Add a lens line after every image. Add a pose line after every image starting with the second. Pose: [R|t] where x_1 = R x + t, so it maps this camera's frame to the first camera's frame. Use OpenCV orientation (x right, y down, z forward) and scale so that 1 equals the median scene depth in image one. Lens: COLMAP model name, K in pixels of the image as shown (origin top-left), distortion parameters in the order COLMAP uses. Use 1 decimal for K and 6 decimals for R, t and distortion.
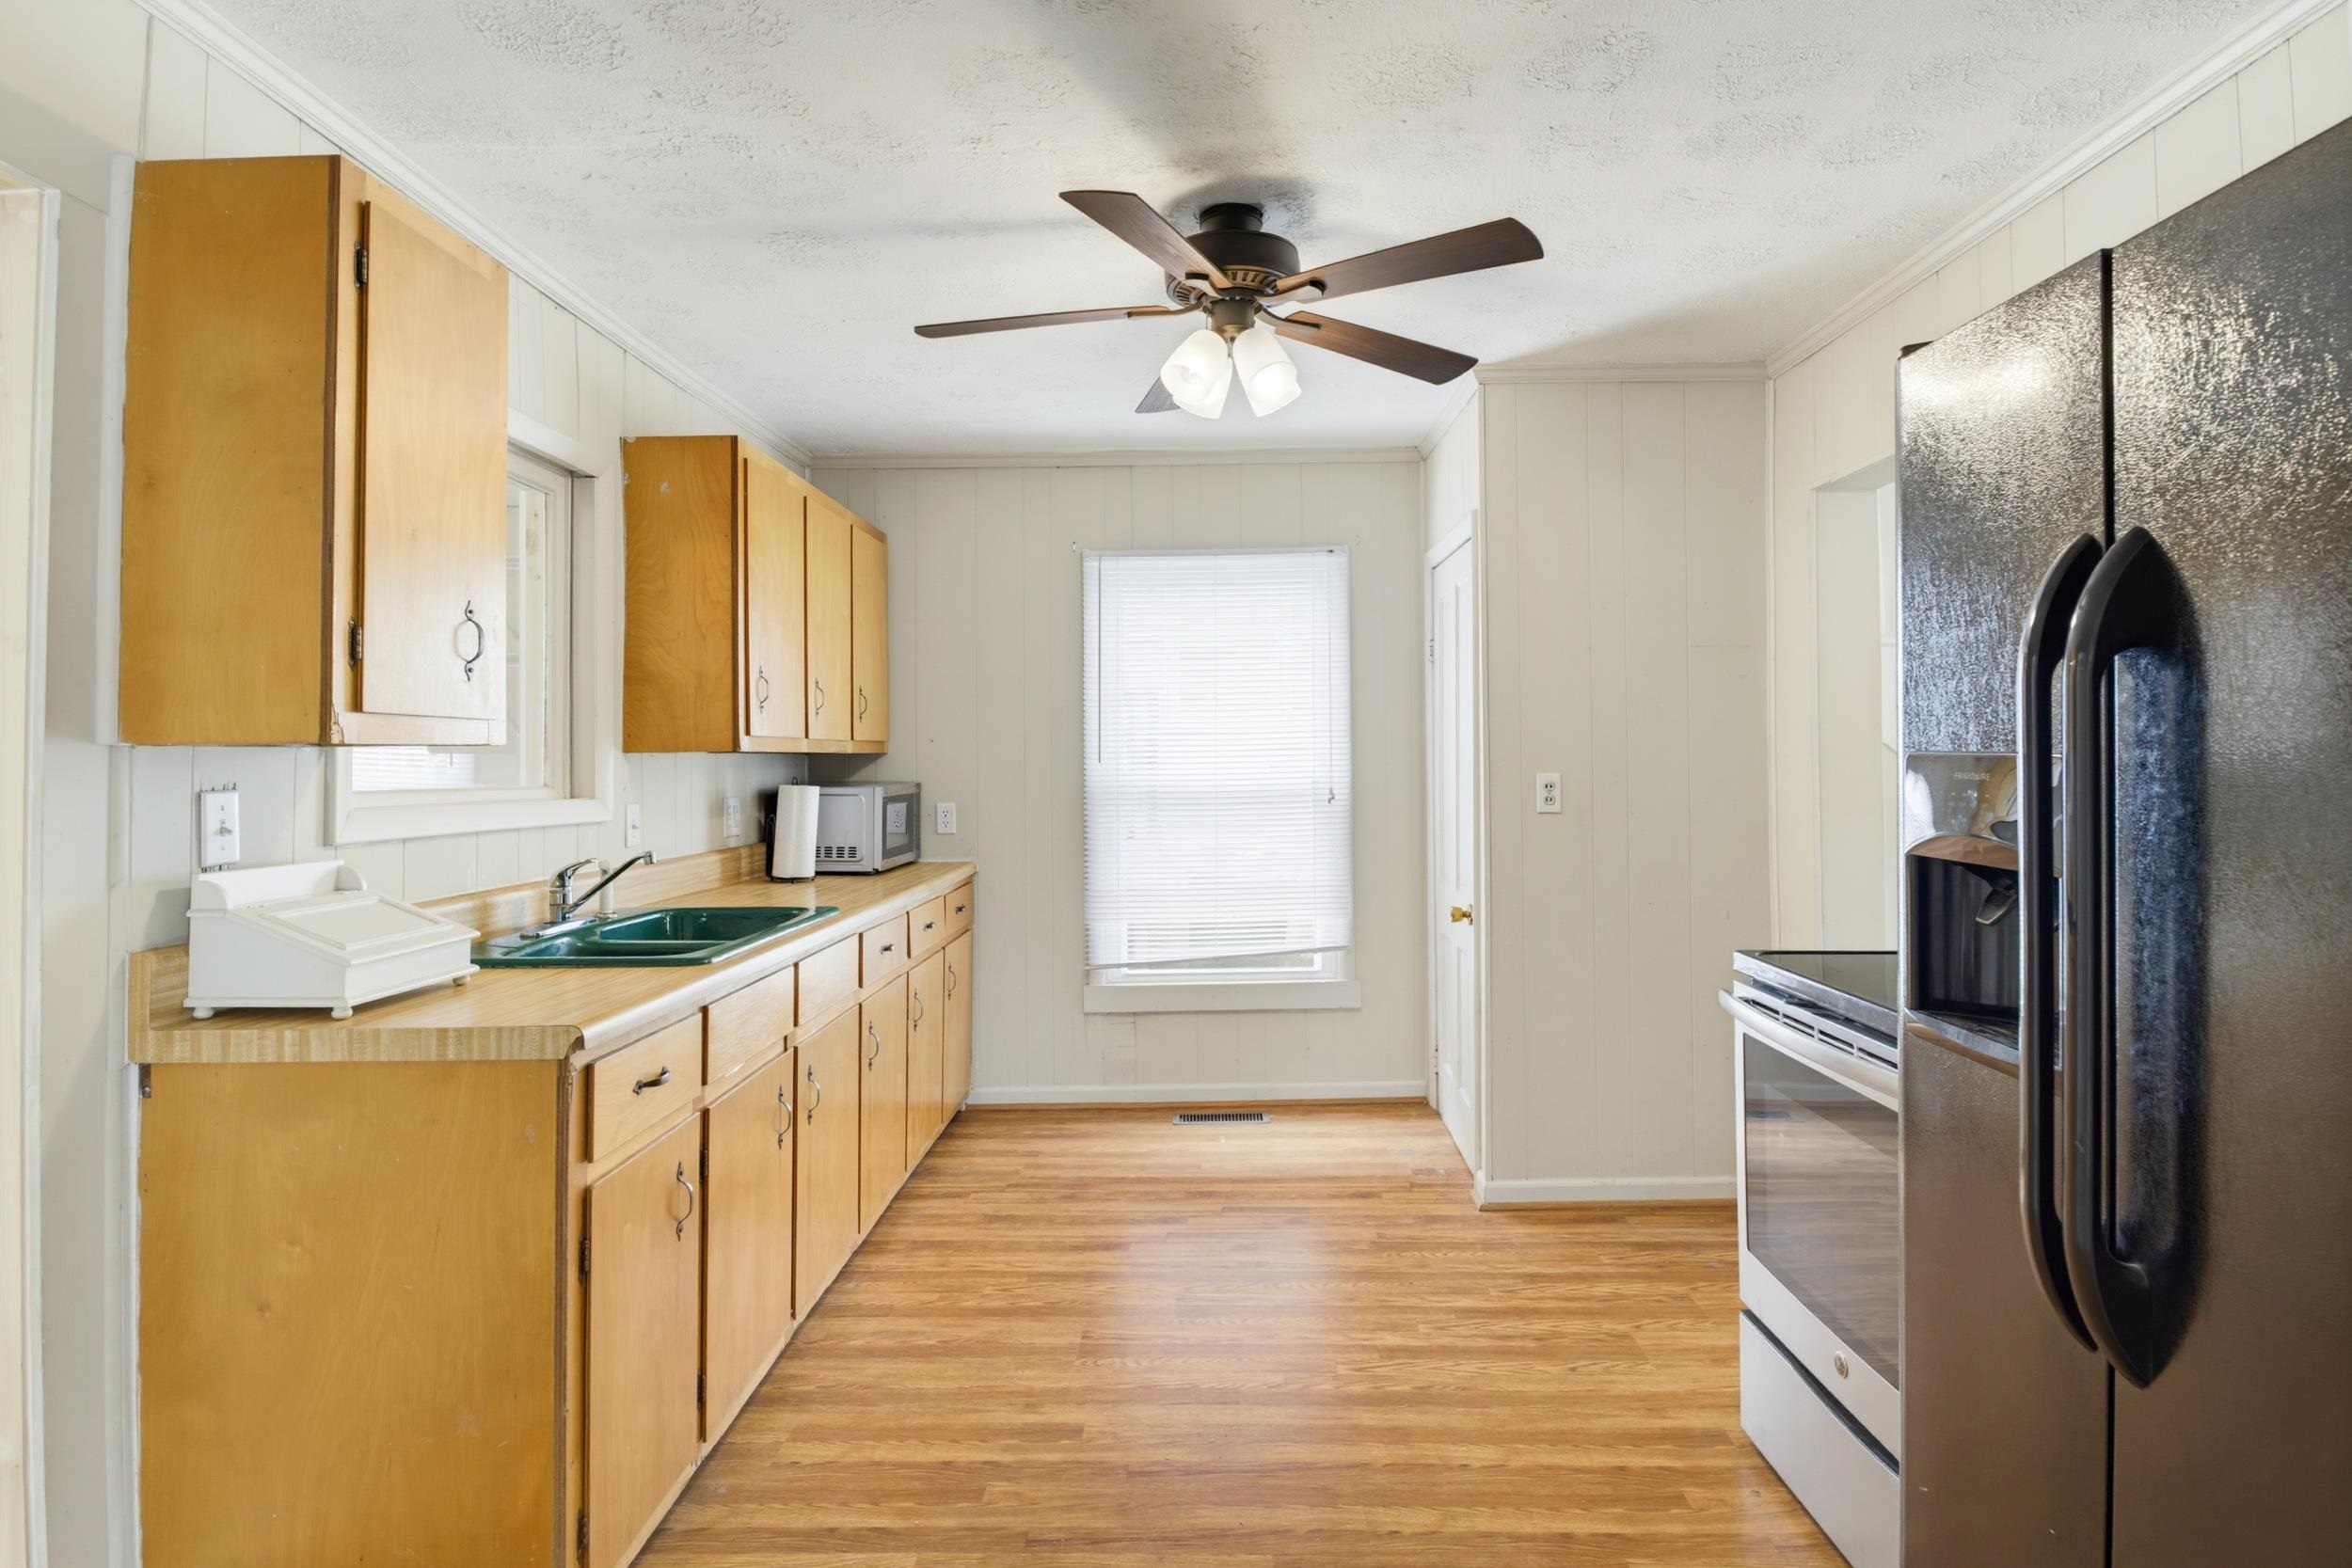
lens RADIAL K [[1249.0, 0, 1216.0], [0, 1249.0, 729.3], [0, 0, 1]] dist [-0.003492, -0.007580]
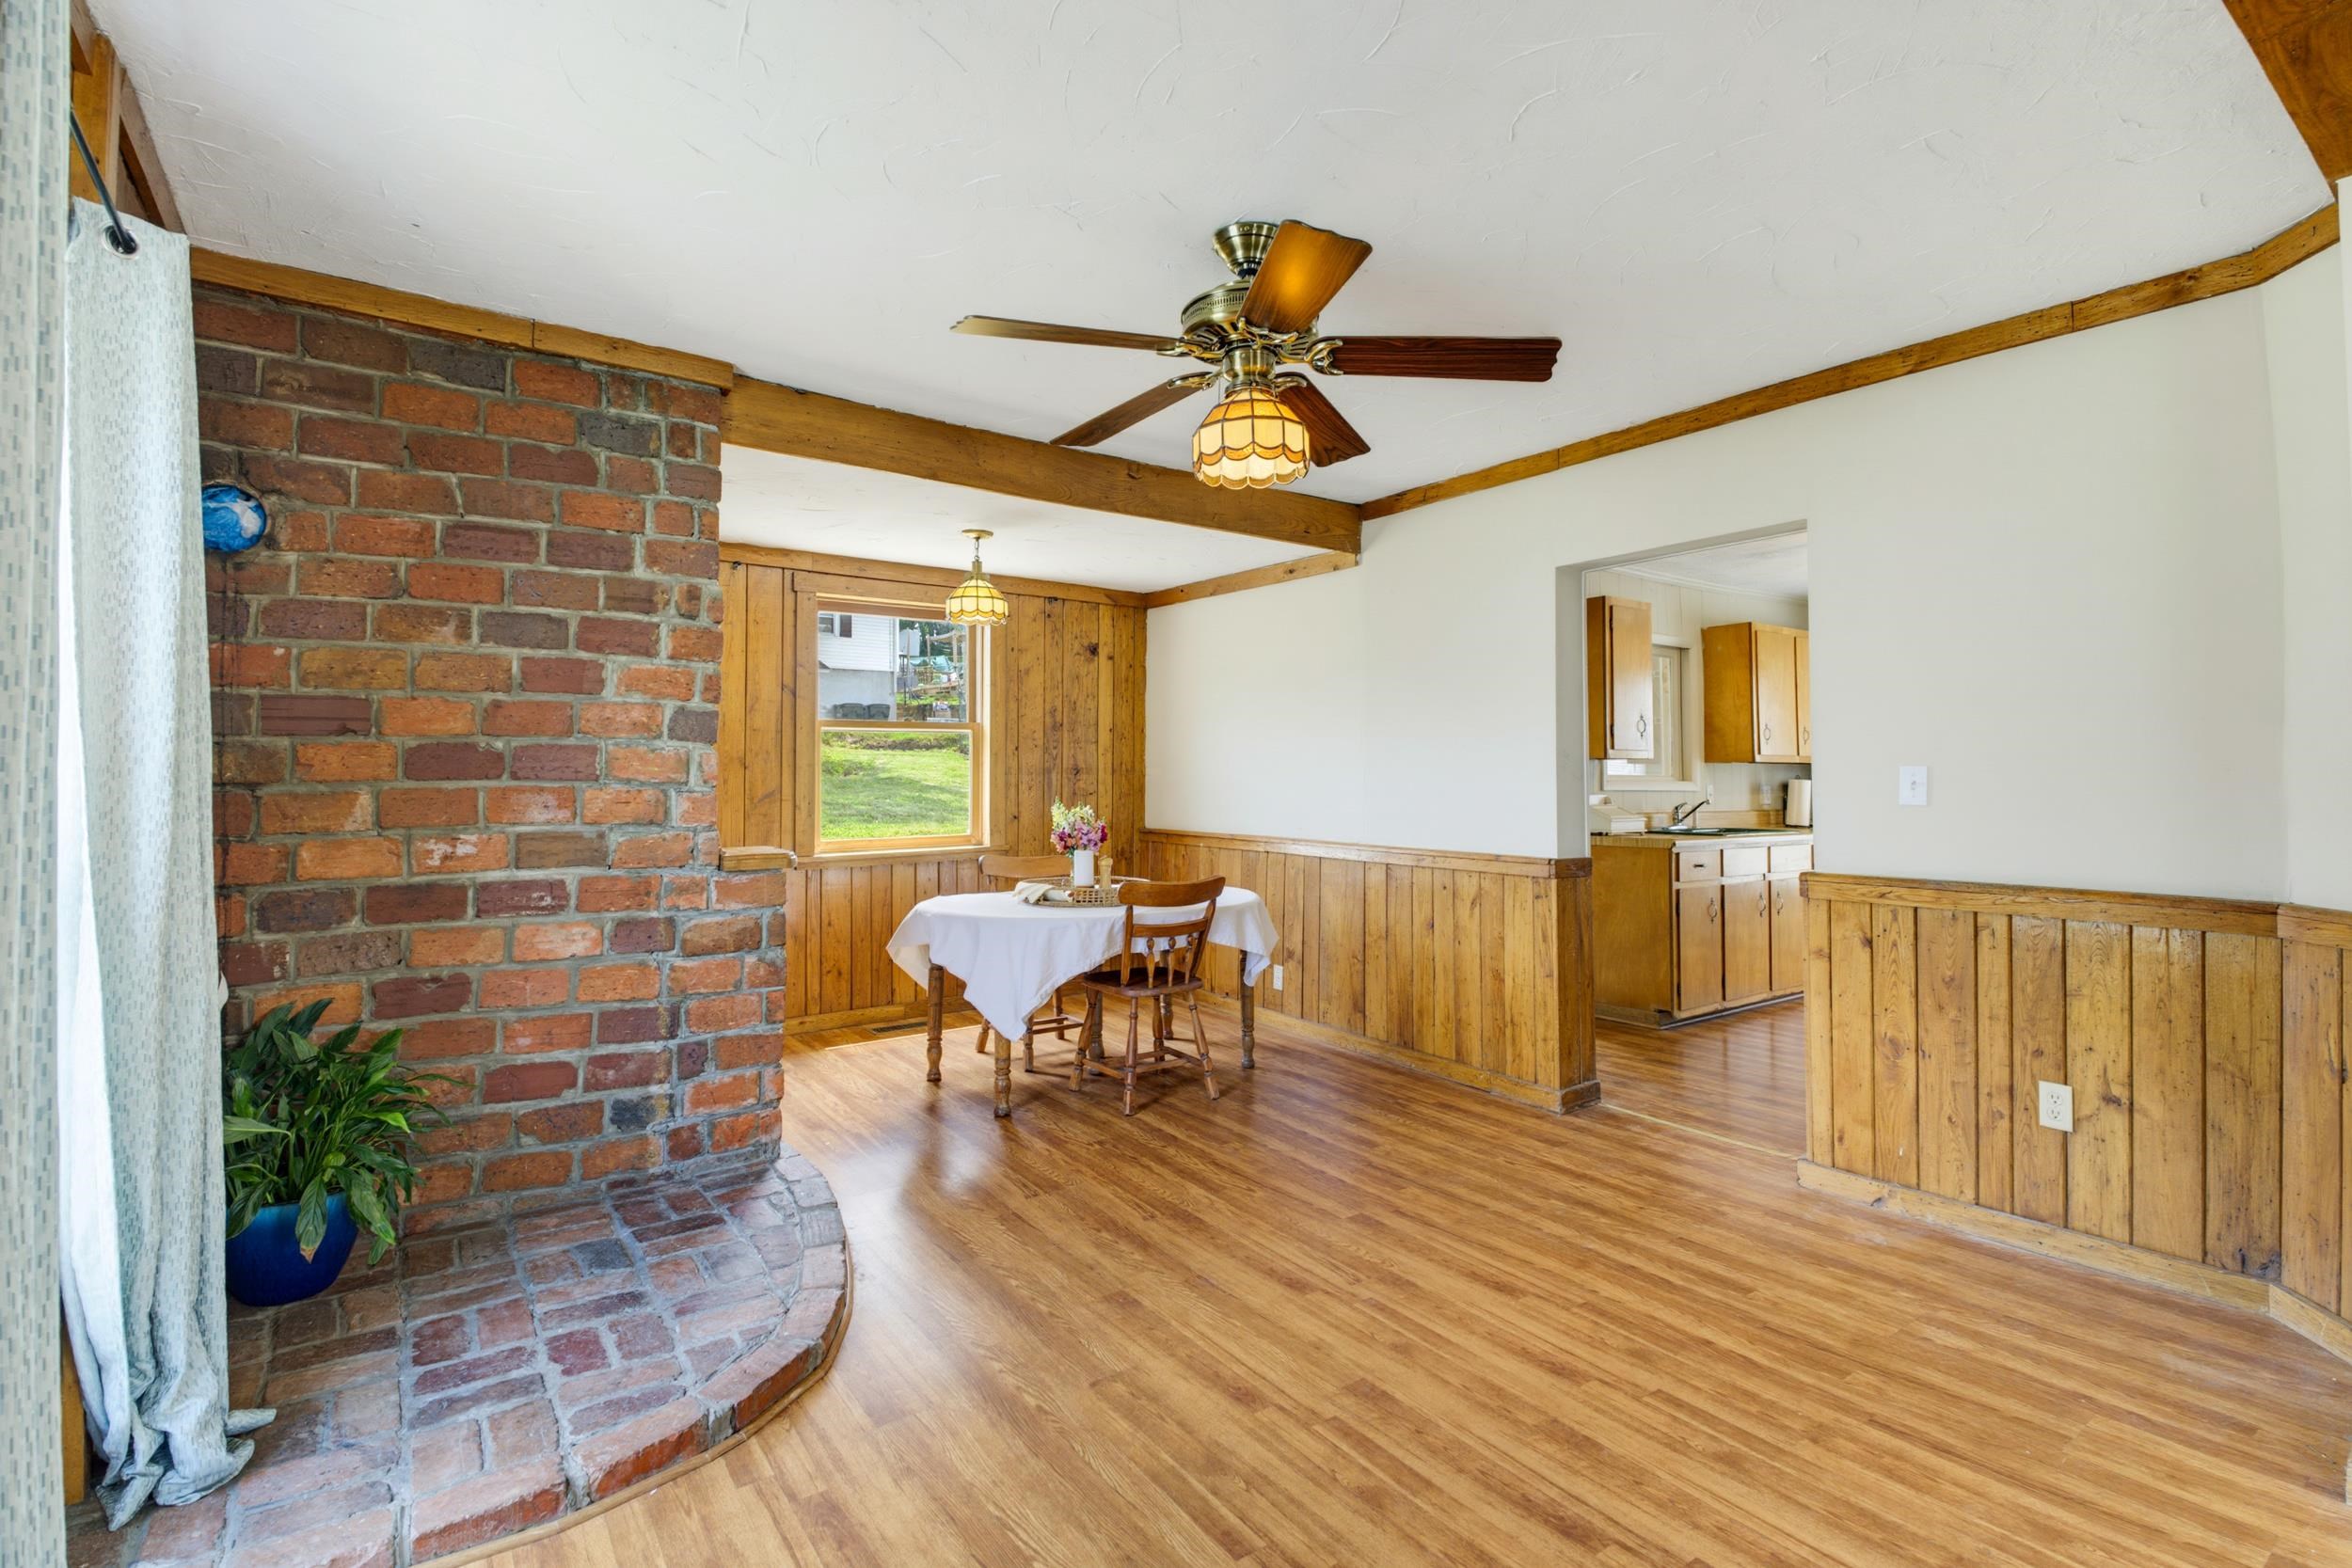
lens RADIAL K [[1106.4, 0, 1164.9], [0, 1106.4, 749.1], [0, 0, 1]] dist [0.004319, -0.001847]
pose [[0.582902, -0.016855, -0.812368, 0.624644], [0.014259, 0.999843, -0.010514, 0.000853], [0.812418, -0.005455, 0.583050, -1.037646]]
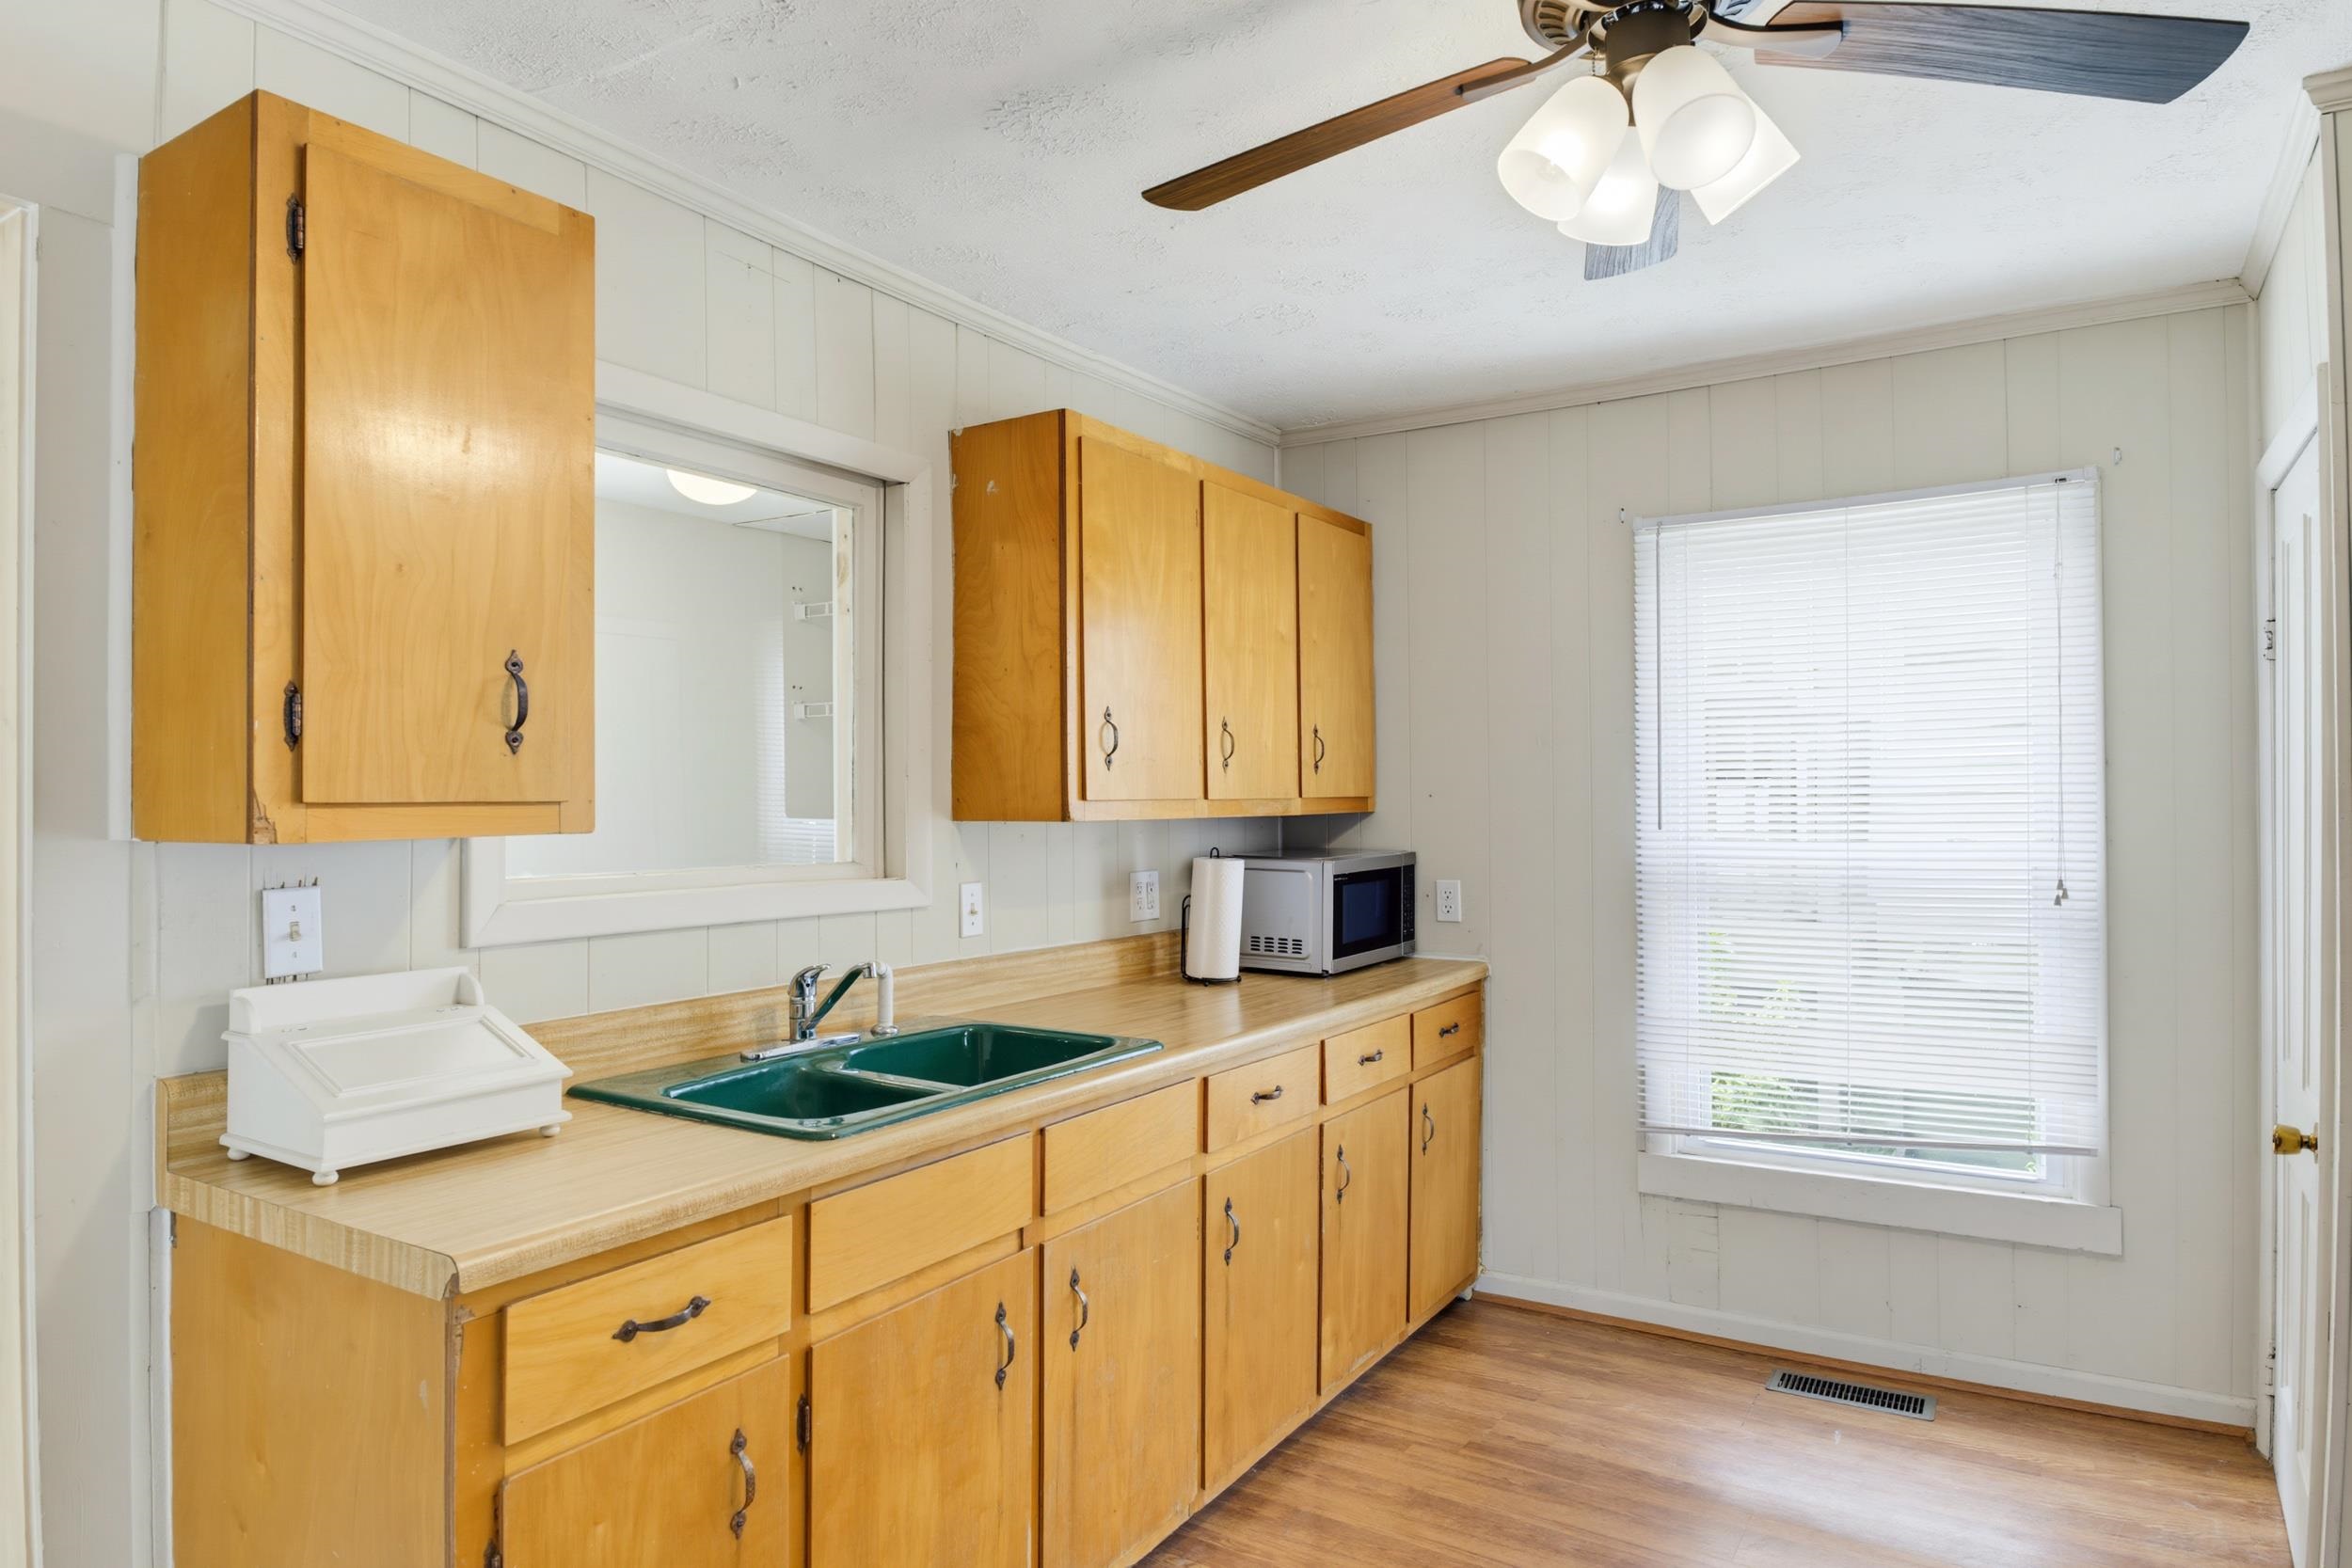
lens RADIAL K [[1415.2, 0, 1161.3], [0, 1415.2, 782.6], [0, 0, 1]] dist [-0.005645, -0.009215]
pose [[0.844089, 0.001072, -0.536203, 0.131001], [0.008744, 0.999838, 0.015764, -0.019434], [0.536132, -0.017994, 0.843942, 0.296868]]
